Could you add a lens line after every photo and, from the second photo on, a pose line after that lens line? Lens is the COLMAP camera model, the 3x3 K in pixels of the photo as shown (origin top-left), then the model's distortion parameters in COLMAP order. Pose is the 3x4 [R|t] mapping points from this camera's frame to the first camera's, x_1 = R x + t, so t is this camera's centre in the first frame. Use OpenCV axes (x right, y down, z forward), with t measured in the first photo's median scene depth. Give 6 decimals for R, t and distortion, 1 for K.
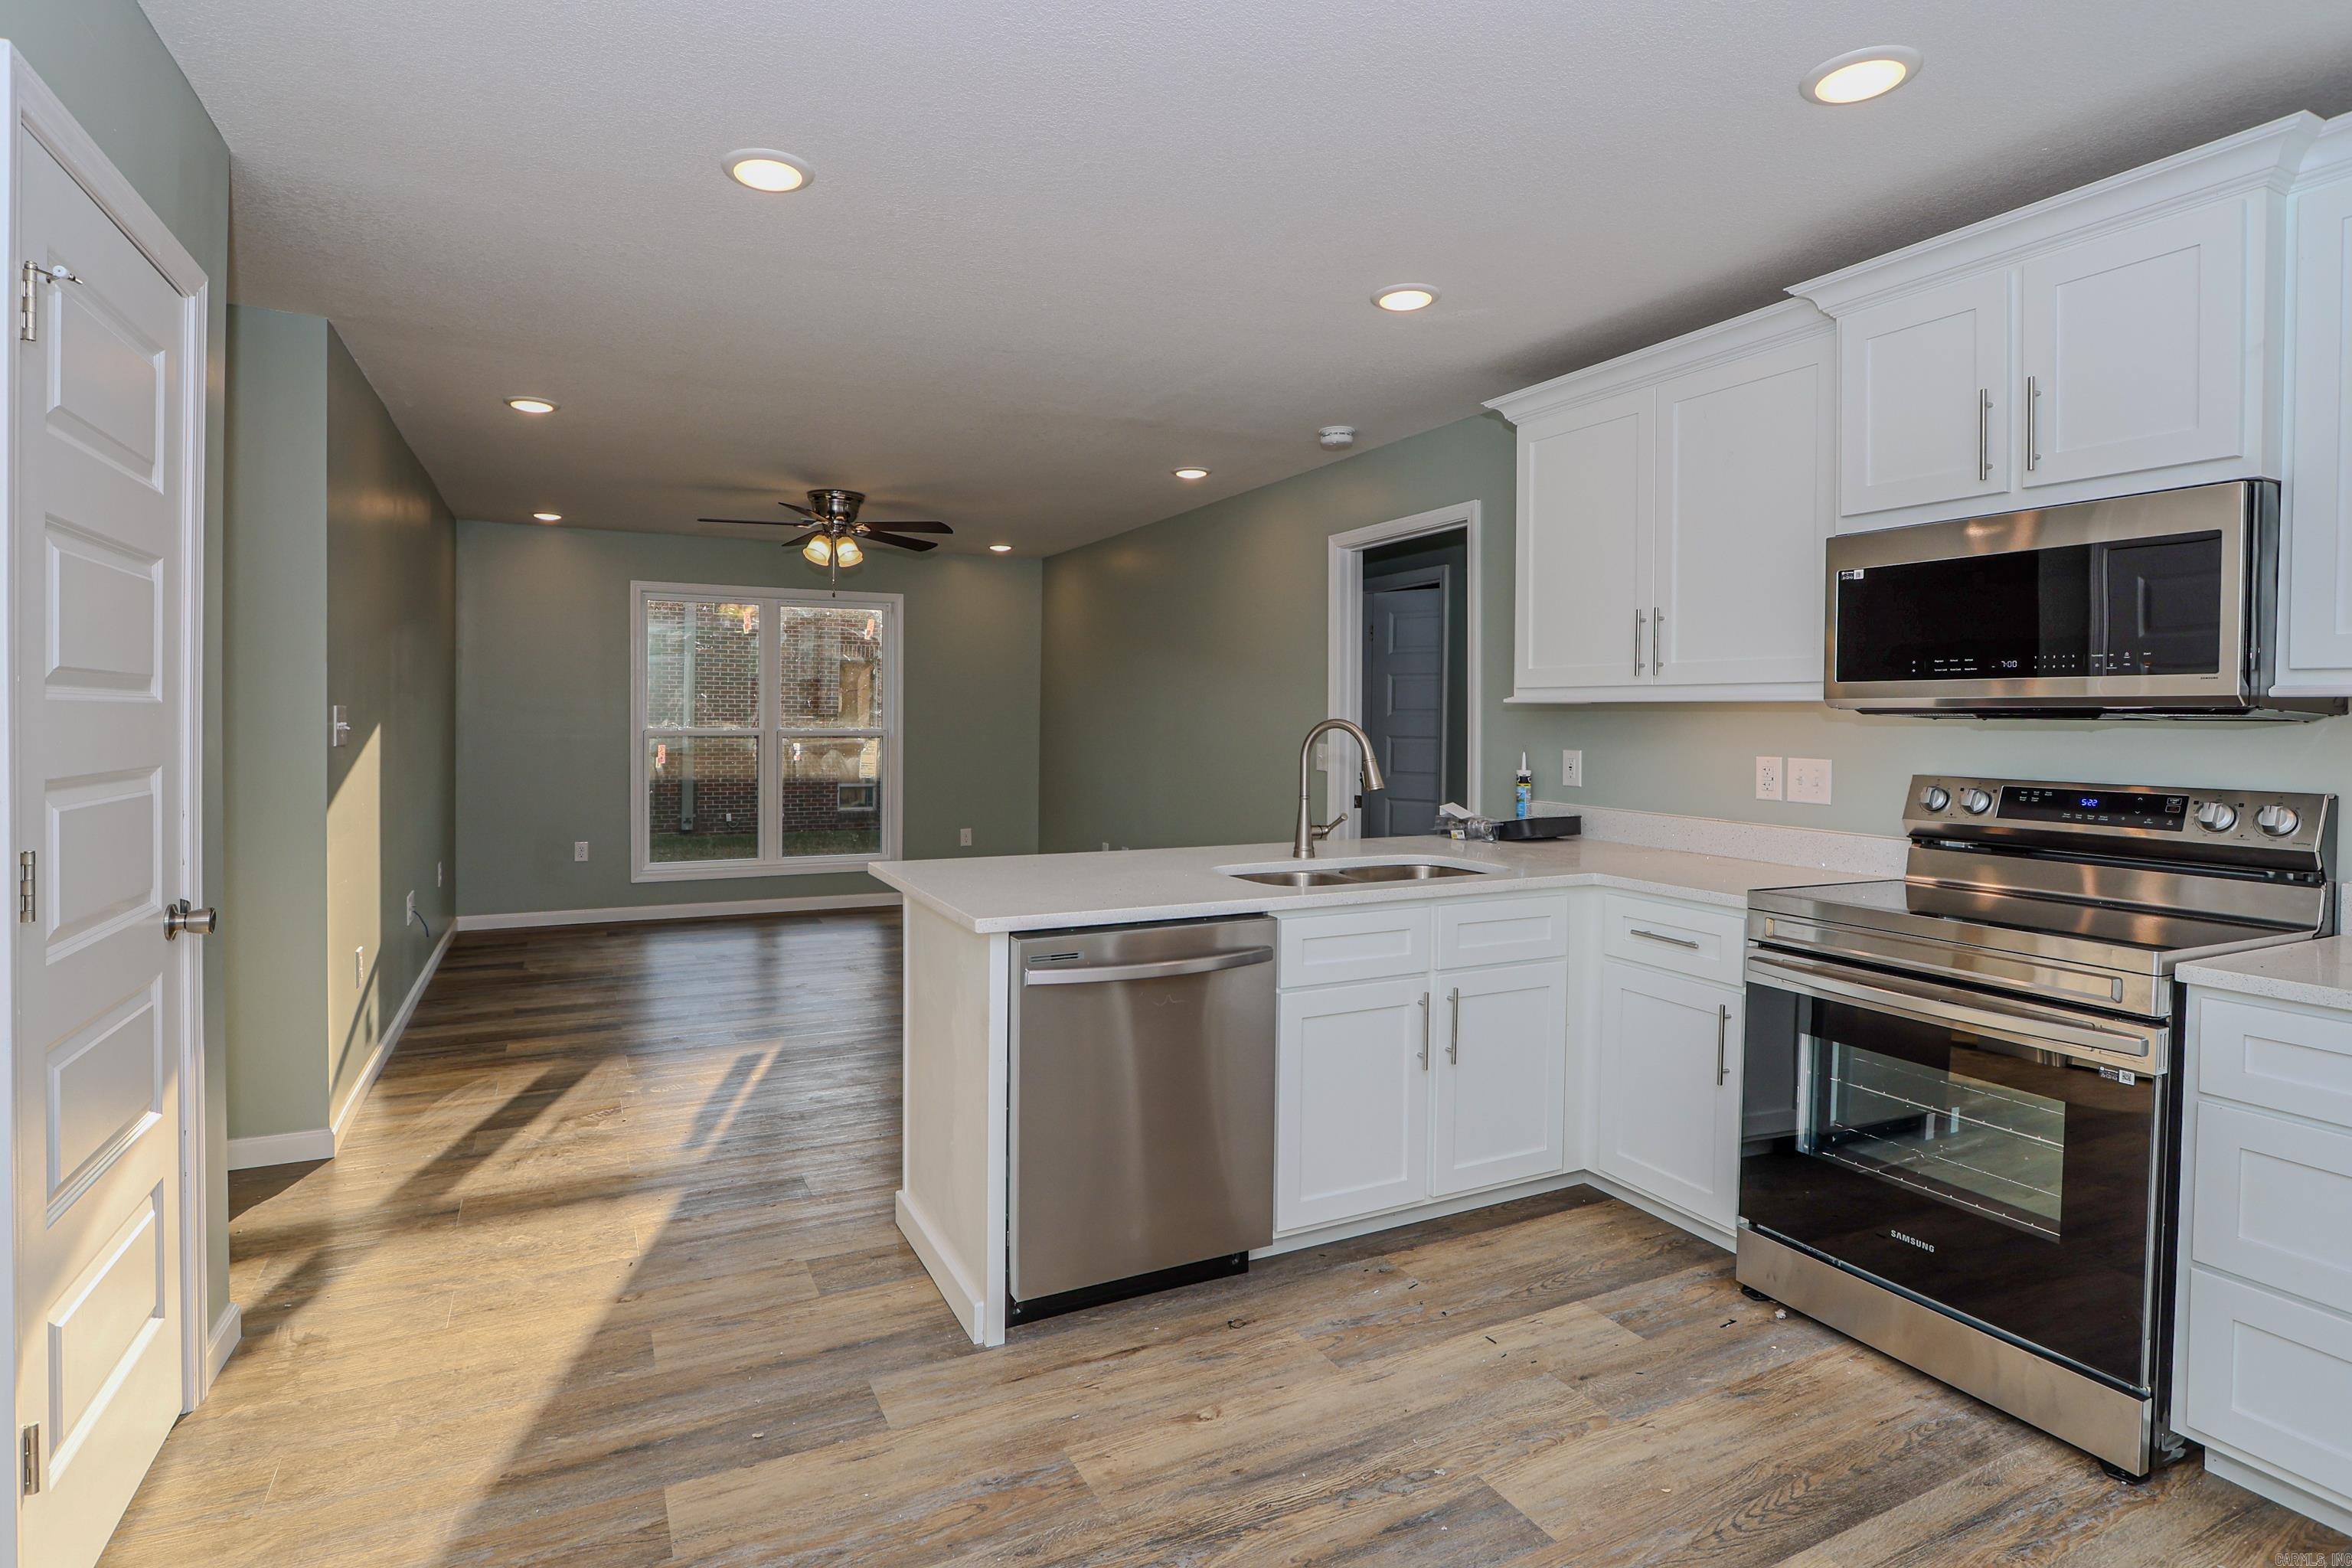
lens RADIAL K [[1182.0, 0, 1170.8], [0, 1182.0, 737.3], [0, 0, 1]] dist [-0.003447, -0.000800]
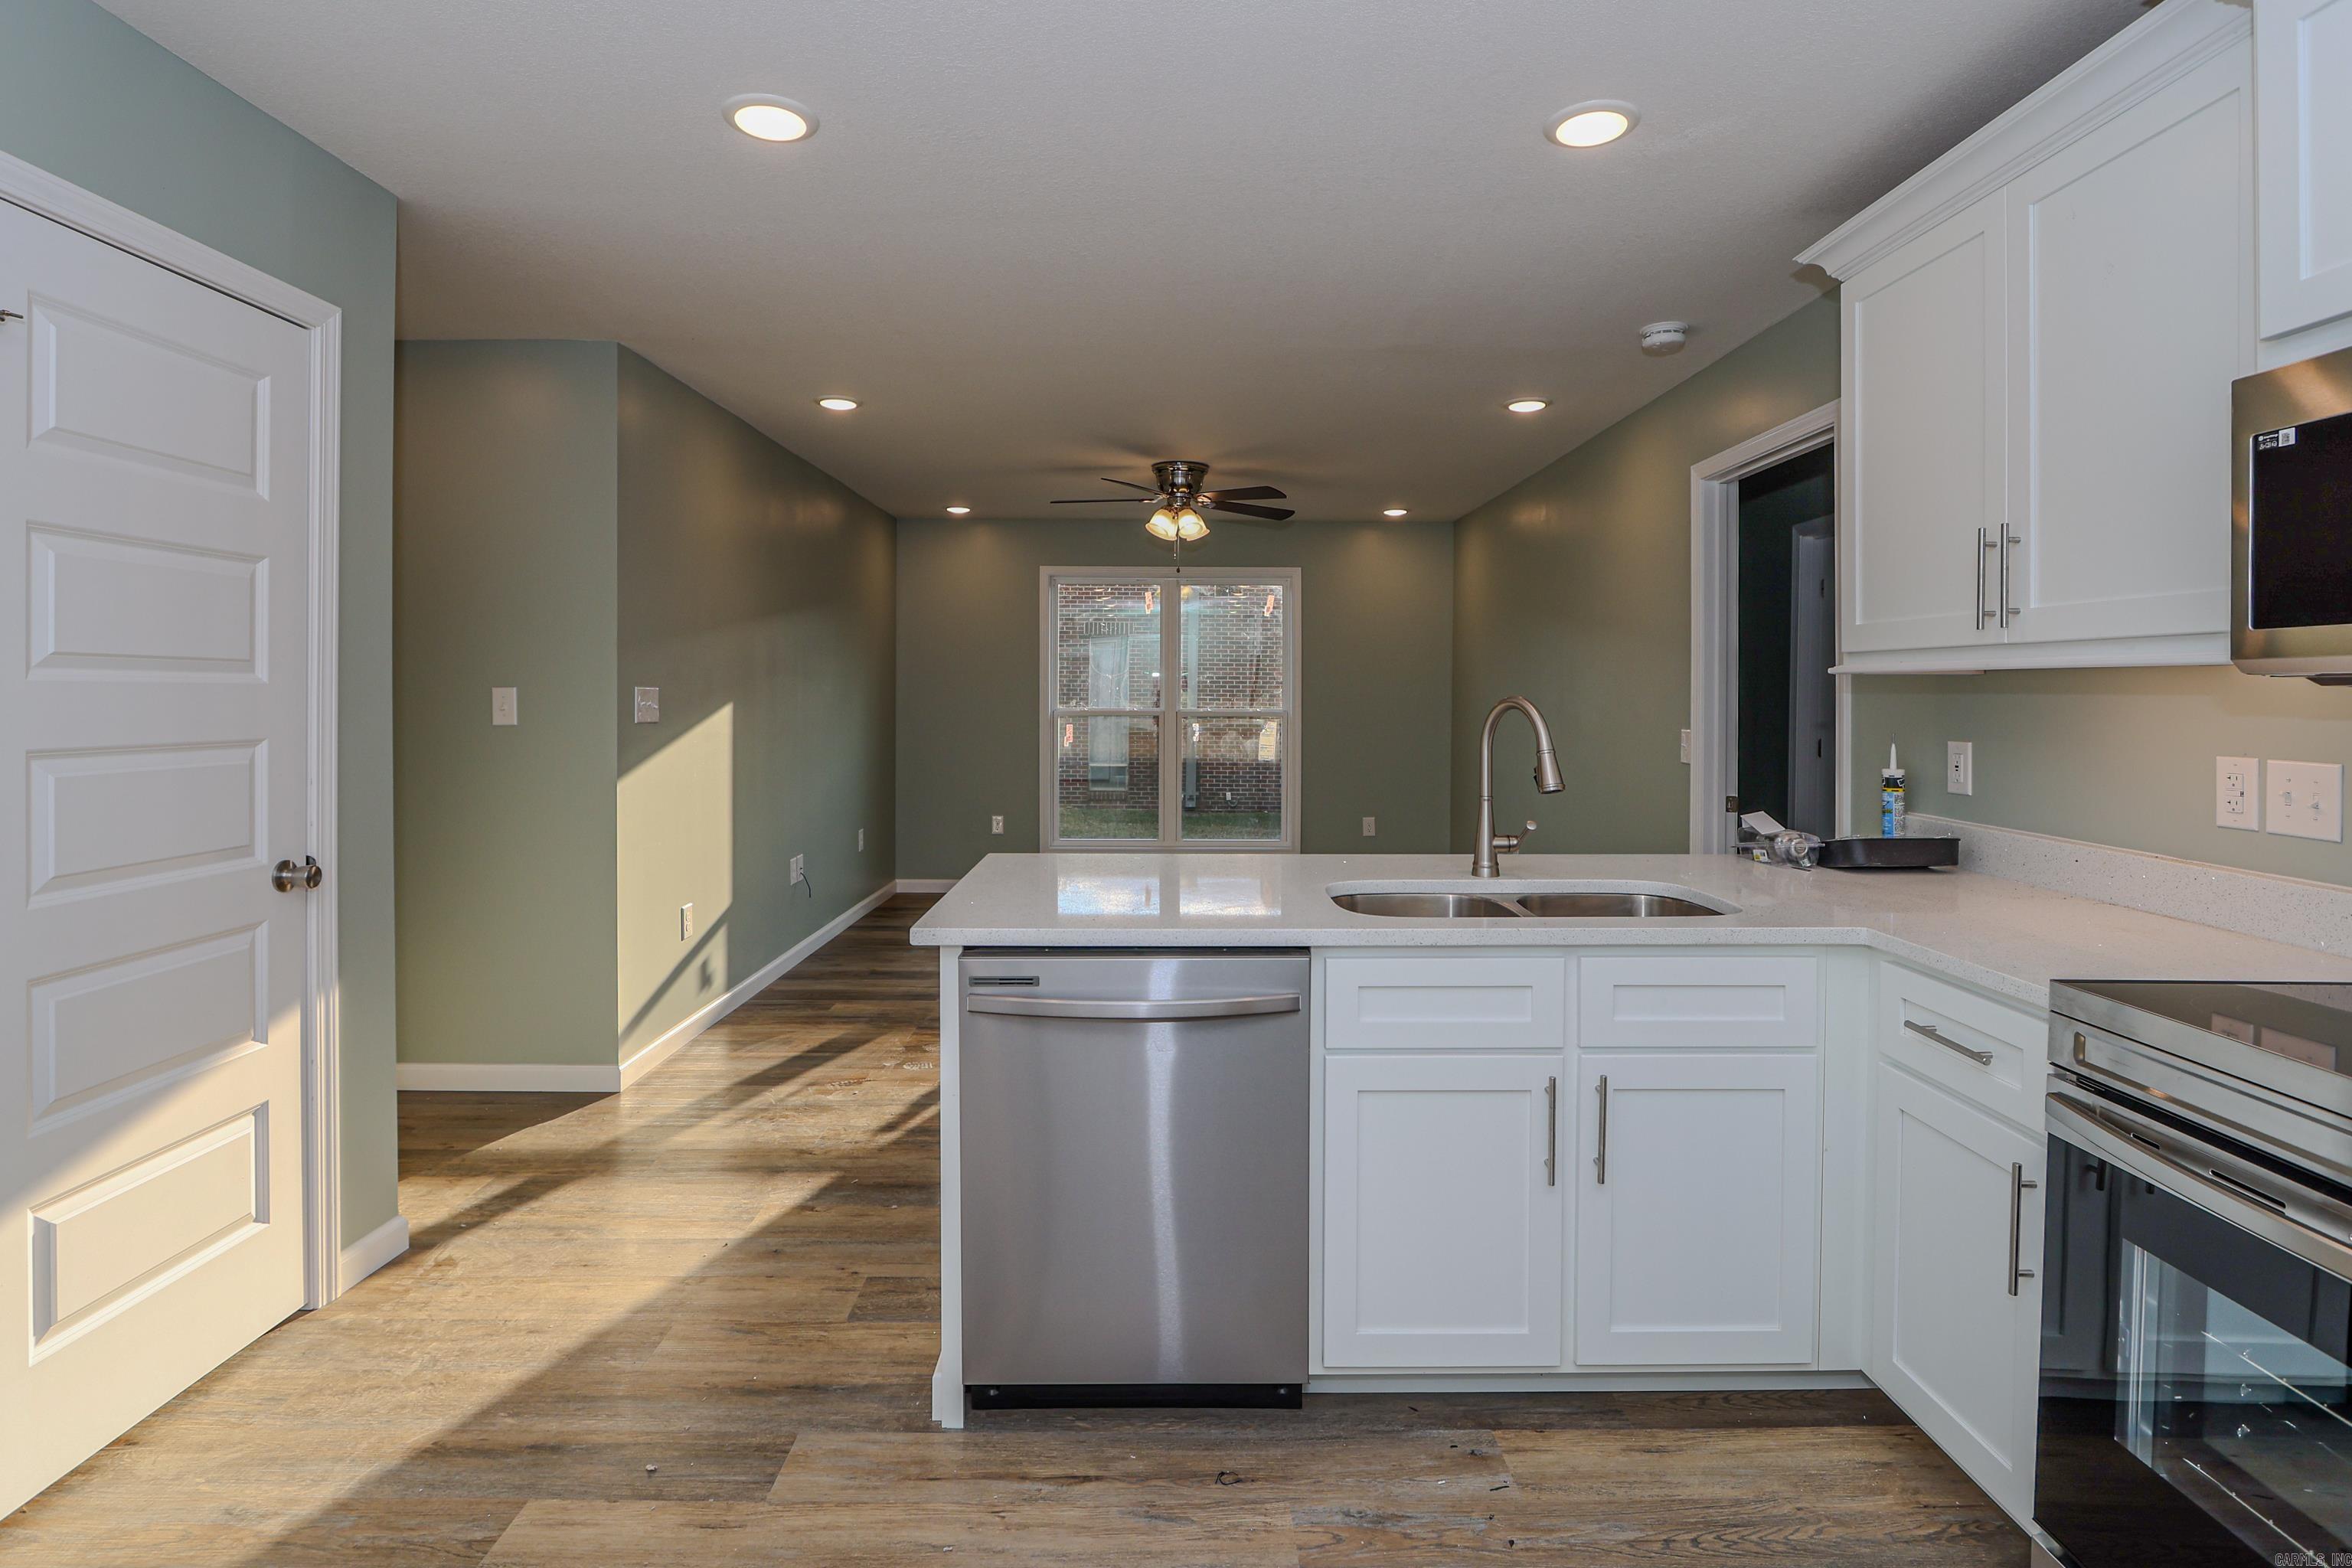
lens RADIAL K [[1218.3, 0, 1186.7], [0, 1218.3, 702.8], [0, 0, 1]] dist [-0.007037, -0.000162]
pose [[0.902558, 0.000148, -0.430569, 0.277272], [-0.005857, 0.999912, -0.011934, -0.000856], [0.430529, 0.013292, 0.902479, 0.196008]]
